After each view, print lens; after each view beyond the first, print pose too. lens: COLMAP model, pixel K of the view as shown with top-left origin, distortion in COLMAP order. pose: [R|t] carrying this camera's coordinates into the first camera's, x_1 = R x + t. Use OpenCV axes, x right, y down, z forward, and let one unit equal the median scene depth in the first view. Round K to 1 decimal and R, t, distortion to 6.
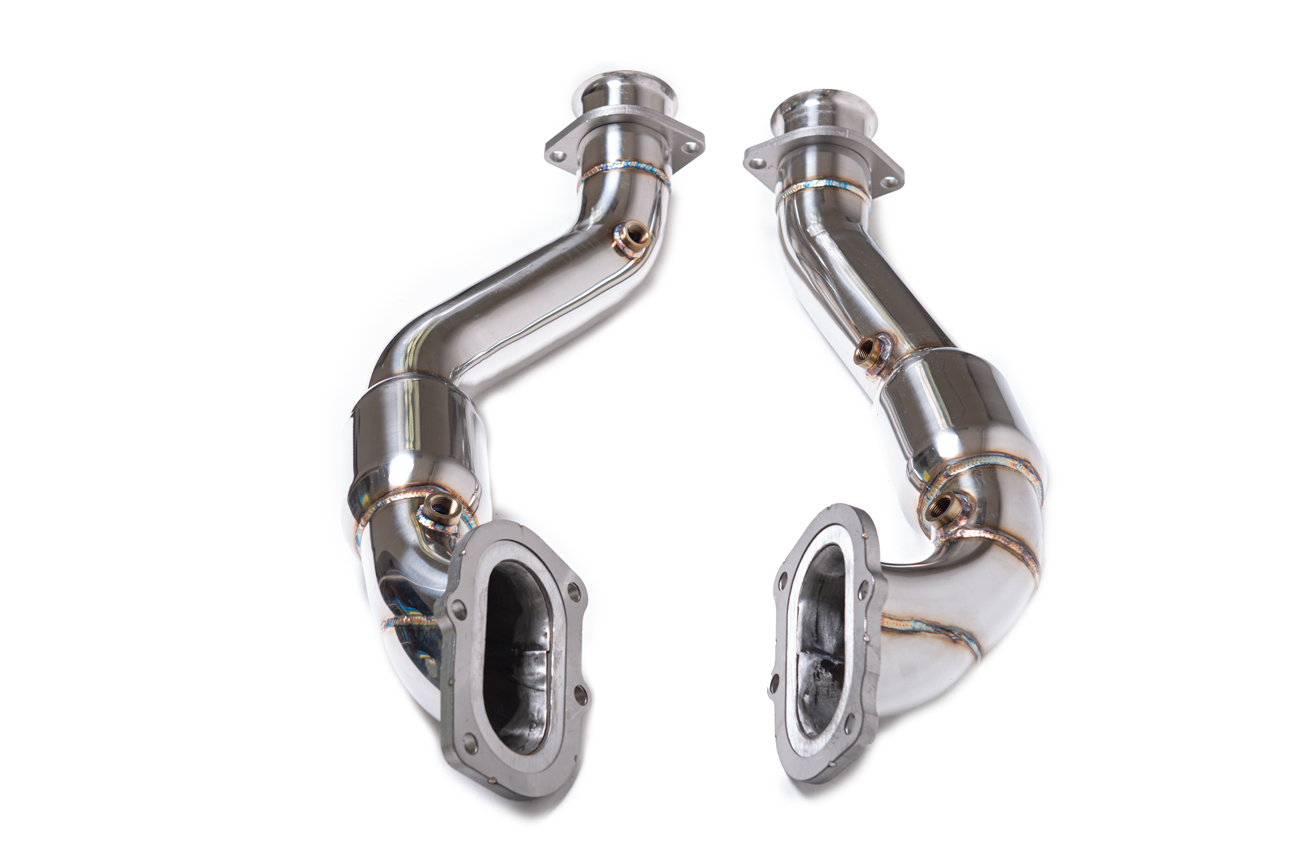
lens RADIAL K [[2271.0, 0, 608.2], [0, 2271.0, 434.0], [0, 0, 1]] dist [0.113398, -0.121494]
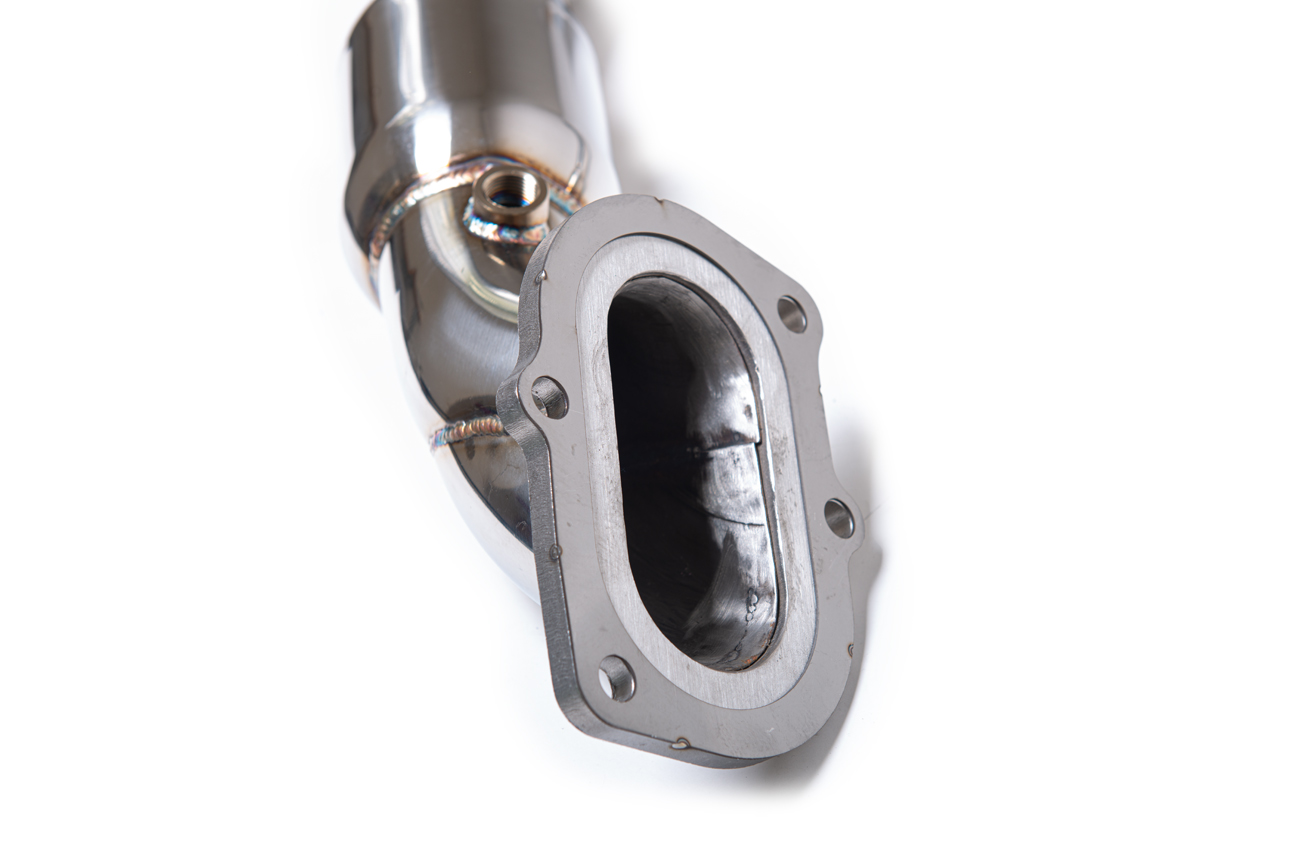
lens RADIAL K [[2280.4, 0, 650.0], [0, 2280.4, 434.0], [0, 0, 1]] dist [0.007368, -0.041818]
pose [[0.979849, -0.167405, -0.108960, 0.004683], [0.179874, 0.976712, 0.116956, 0.031833], [0.086843, -0.134198, 0.987142, 0.510994]]
